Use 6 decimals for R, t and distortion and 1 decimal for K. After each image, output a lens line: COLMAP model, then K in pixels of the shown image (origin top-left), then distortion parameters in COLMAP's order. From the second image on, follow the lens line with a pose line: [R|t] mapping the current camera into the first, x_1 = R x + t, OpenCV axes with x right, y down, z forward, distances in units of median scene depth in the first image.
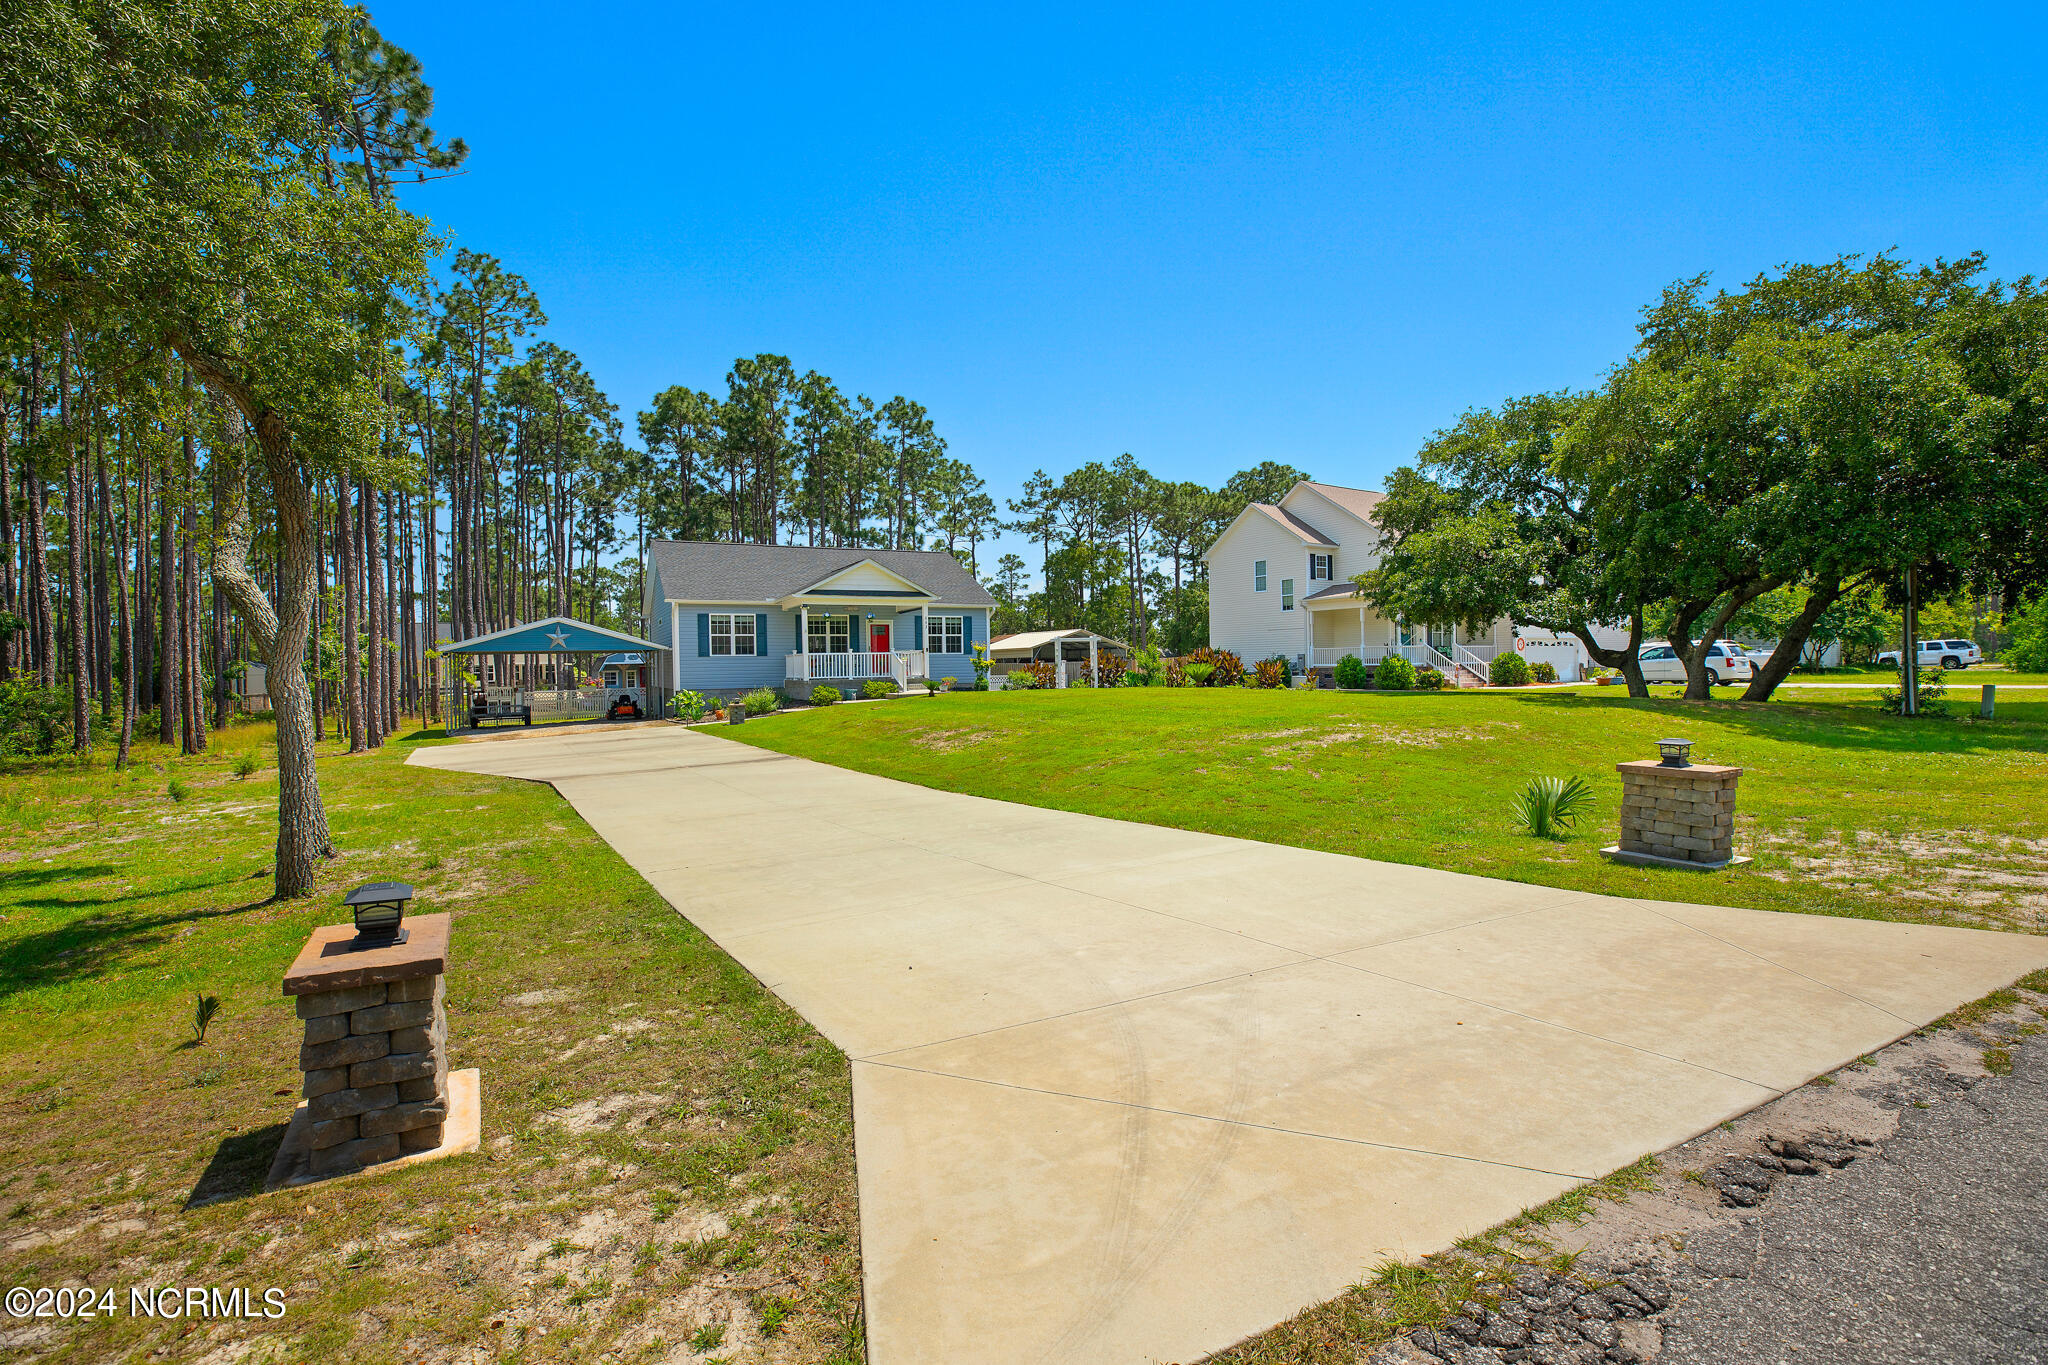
lens RADIAL K [[919.4, 0, 1022.0], [0, 919.4, 675.6], [0, 0, 1]] dist [-0.009001, 0.002369]
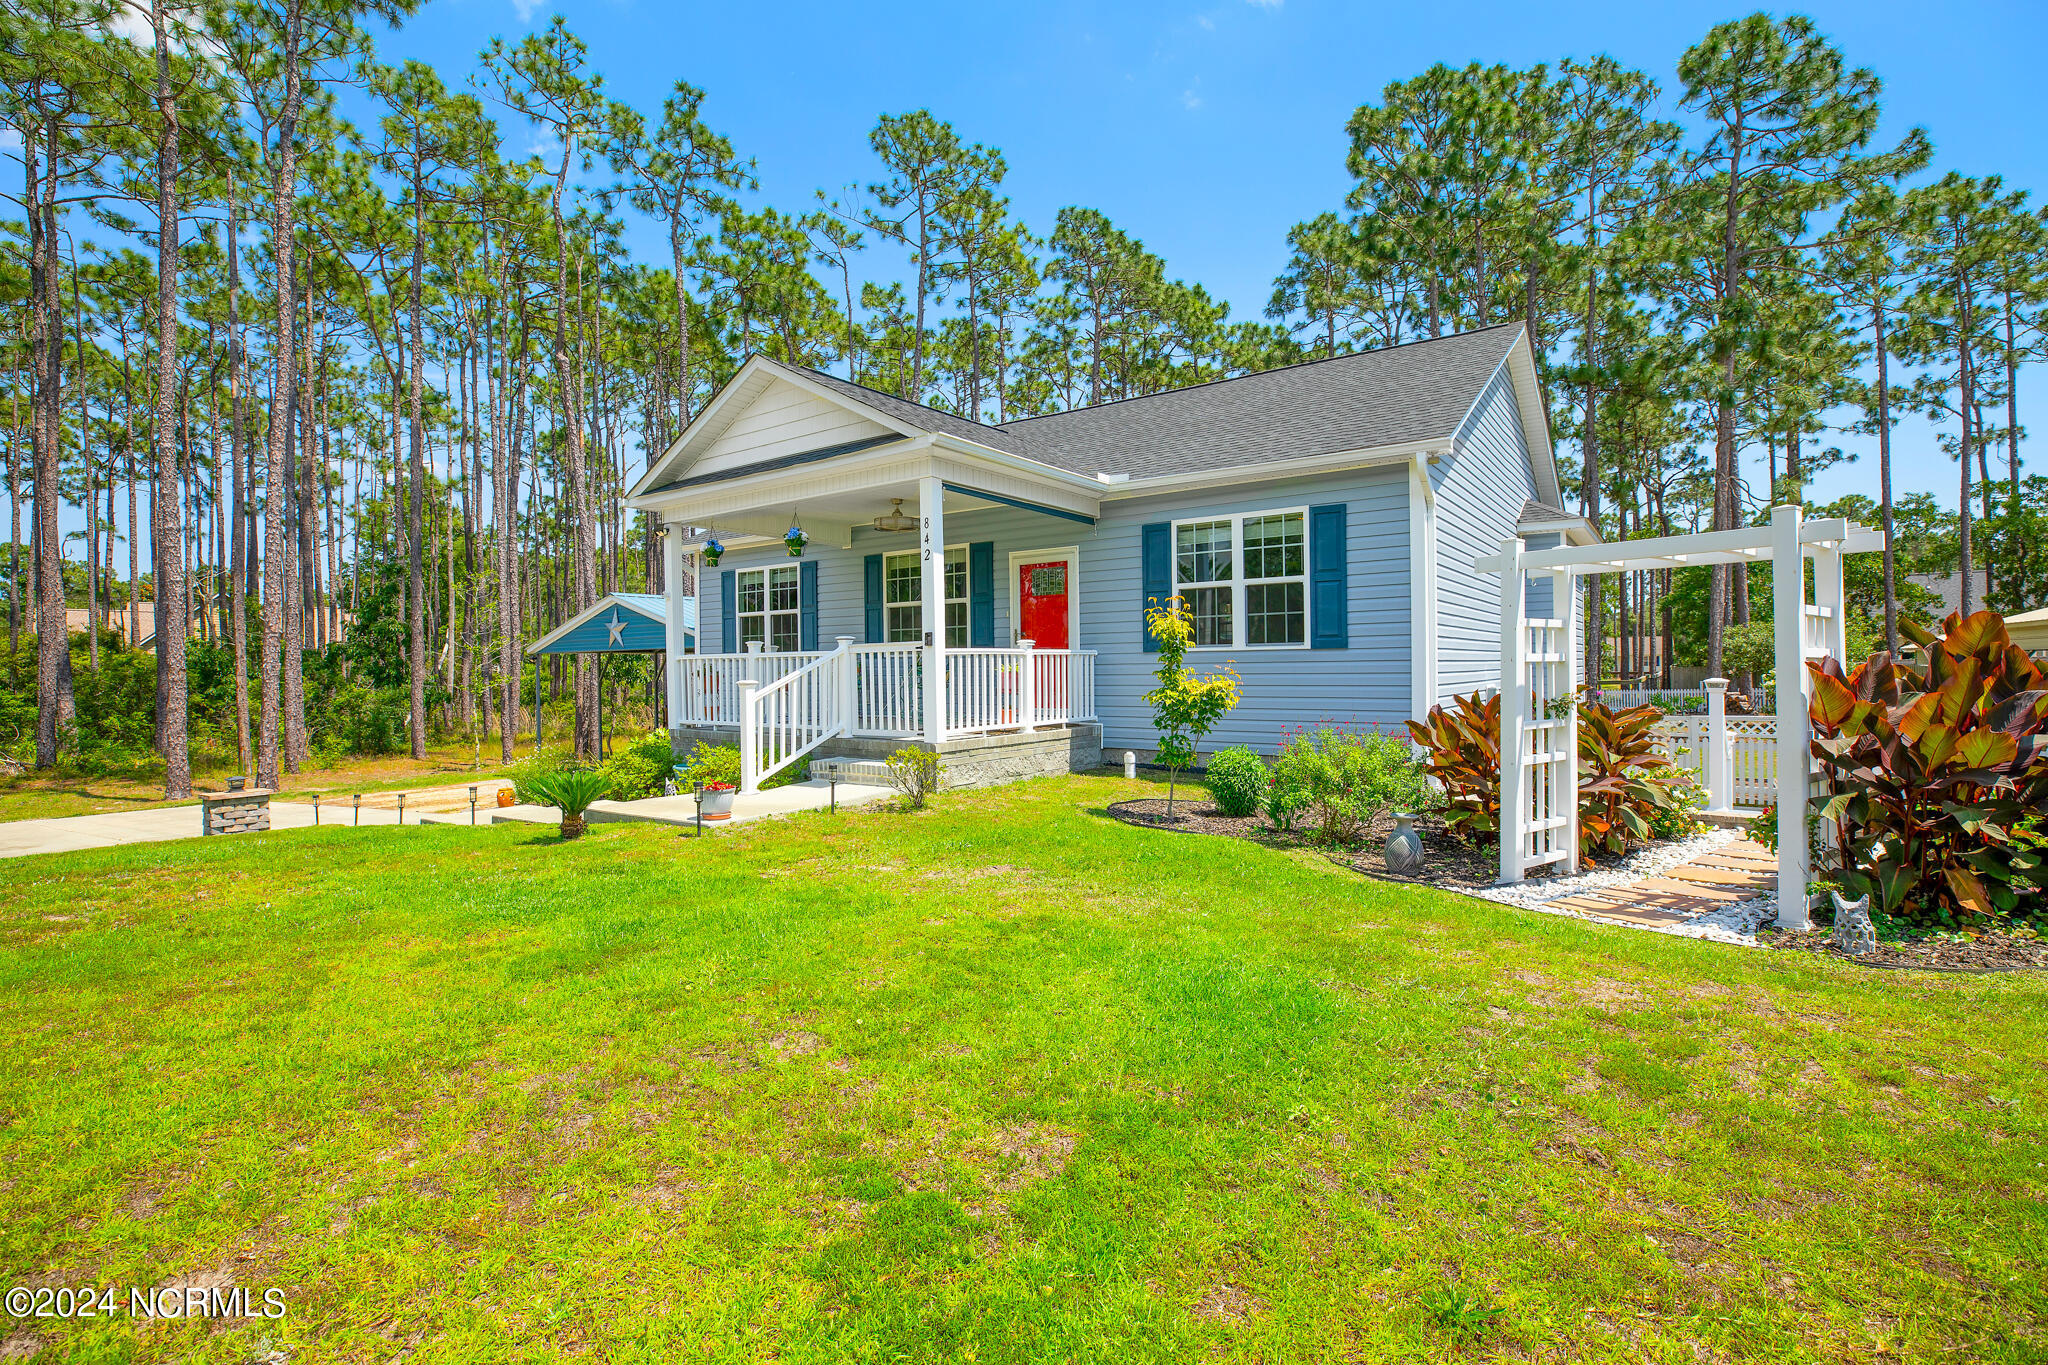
lens RADIAL K [[919.4, 0, 1034.2], [0, 919.4, 664.7], [0, 0, 1]] dist [-0.009001, 0.002369]
pose [[0.477091, 0.011331, -0.878781, 0.094226], [-0.003204, 0.999933, 0.011153, -0.014998], [0.878848, -0.002505, 0.477095, 0.565511]]
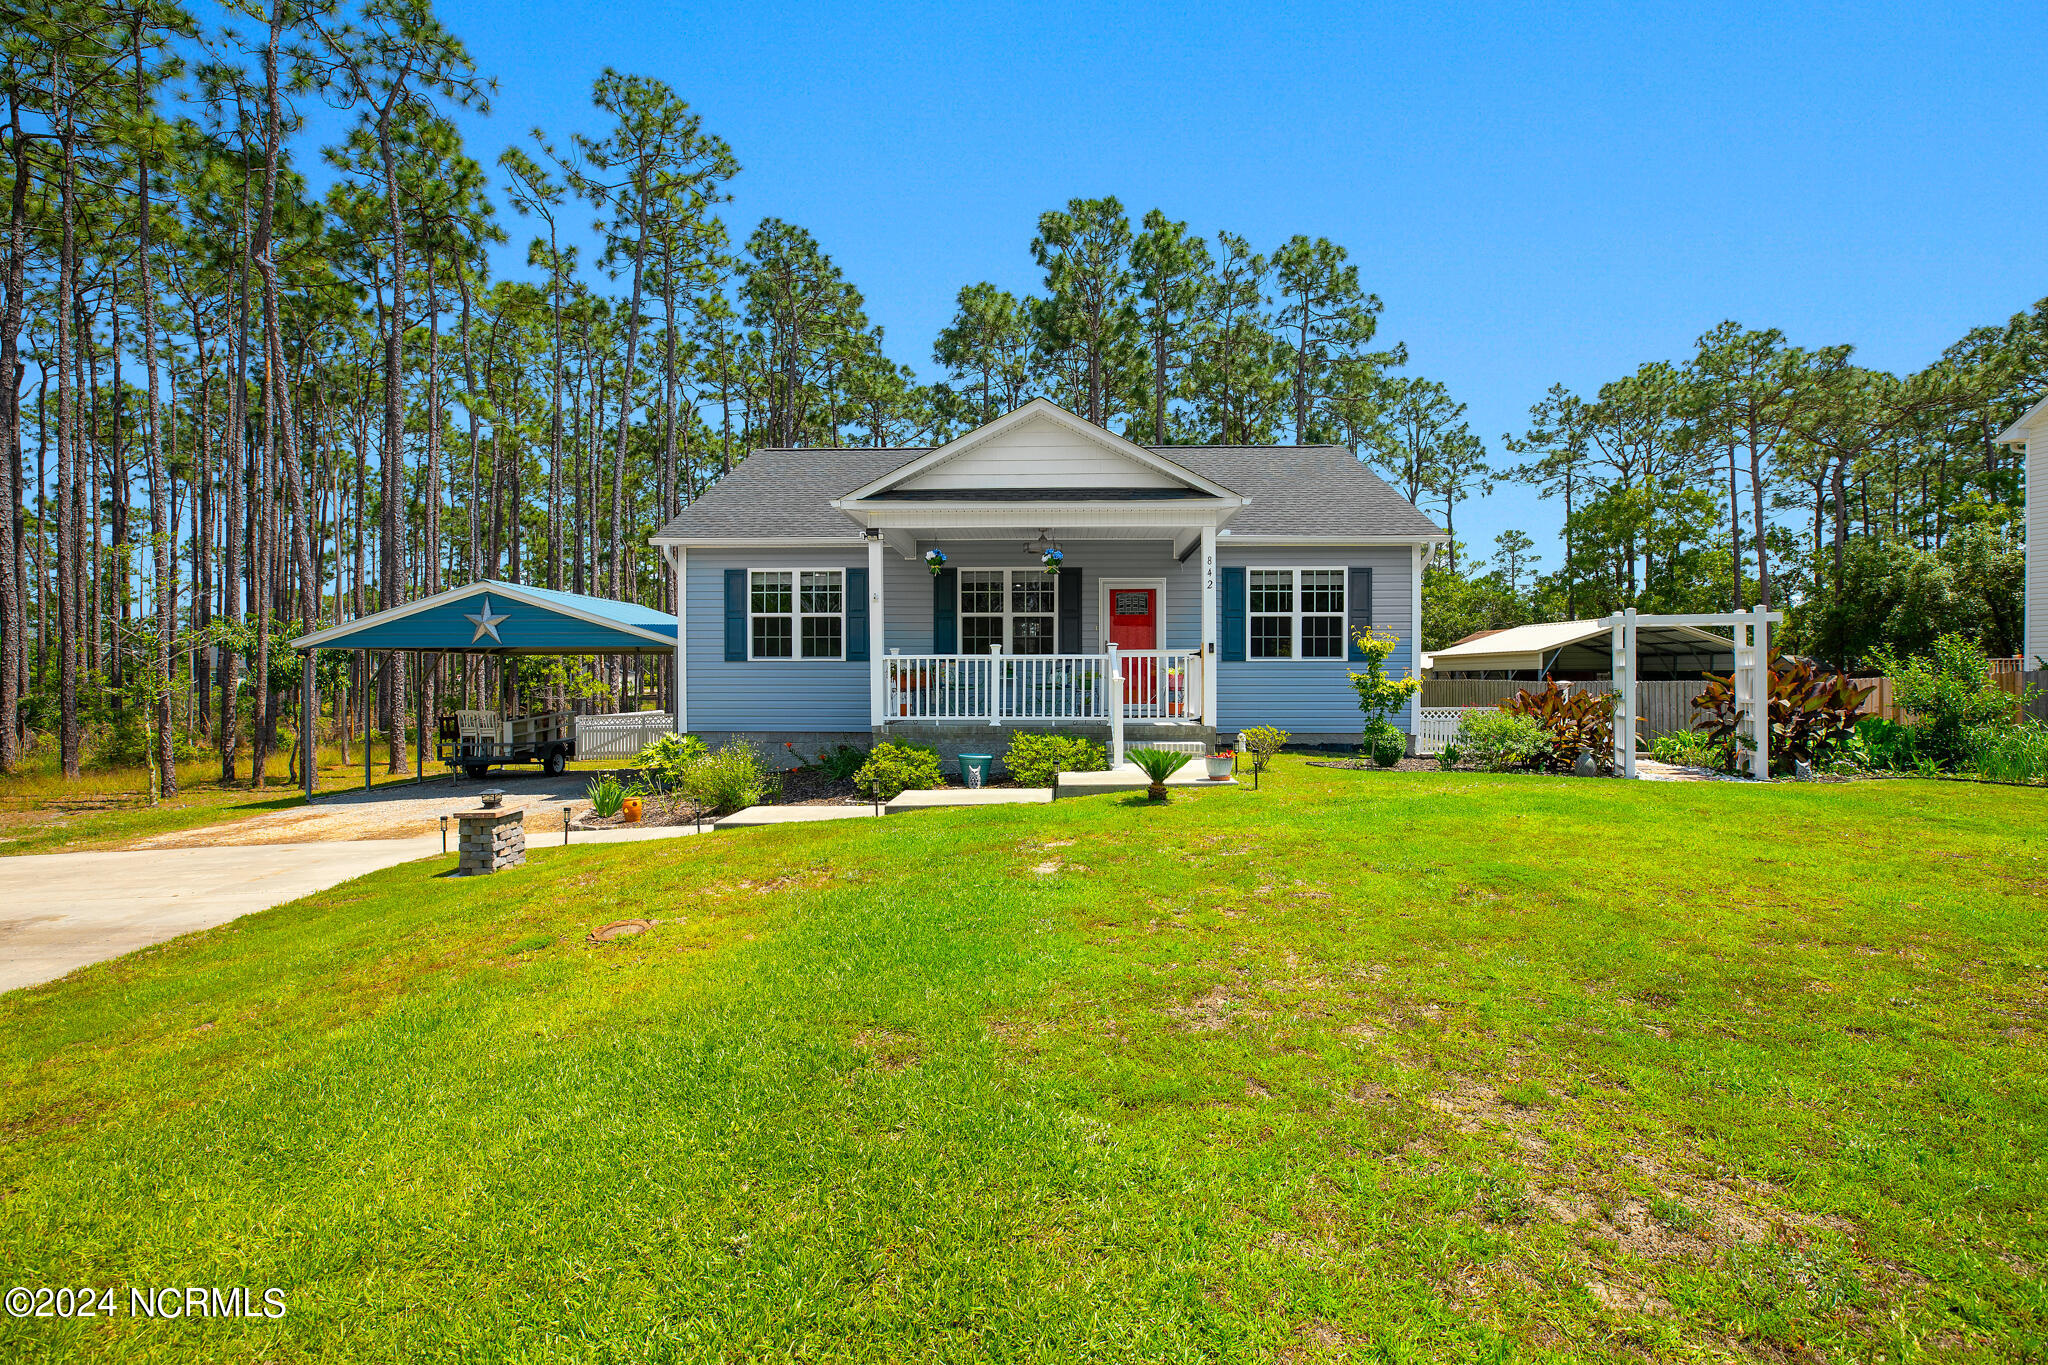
lens RADIAL K [[919.4, 0, 1032.4], [0, 919.4, 671.0], [0, 0, 1]] dist [-0.009001, 0.002369]
pose [[0.879187, 0.015433, -0.476226, 0.005649], [-0.019290, 0.999809, -0.003212, -0.010521], [0.476085, 0.012011, 0.879317, 0.410126]]
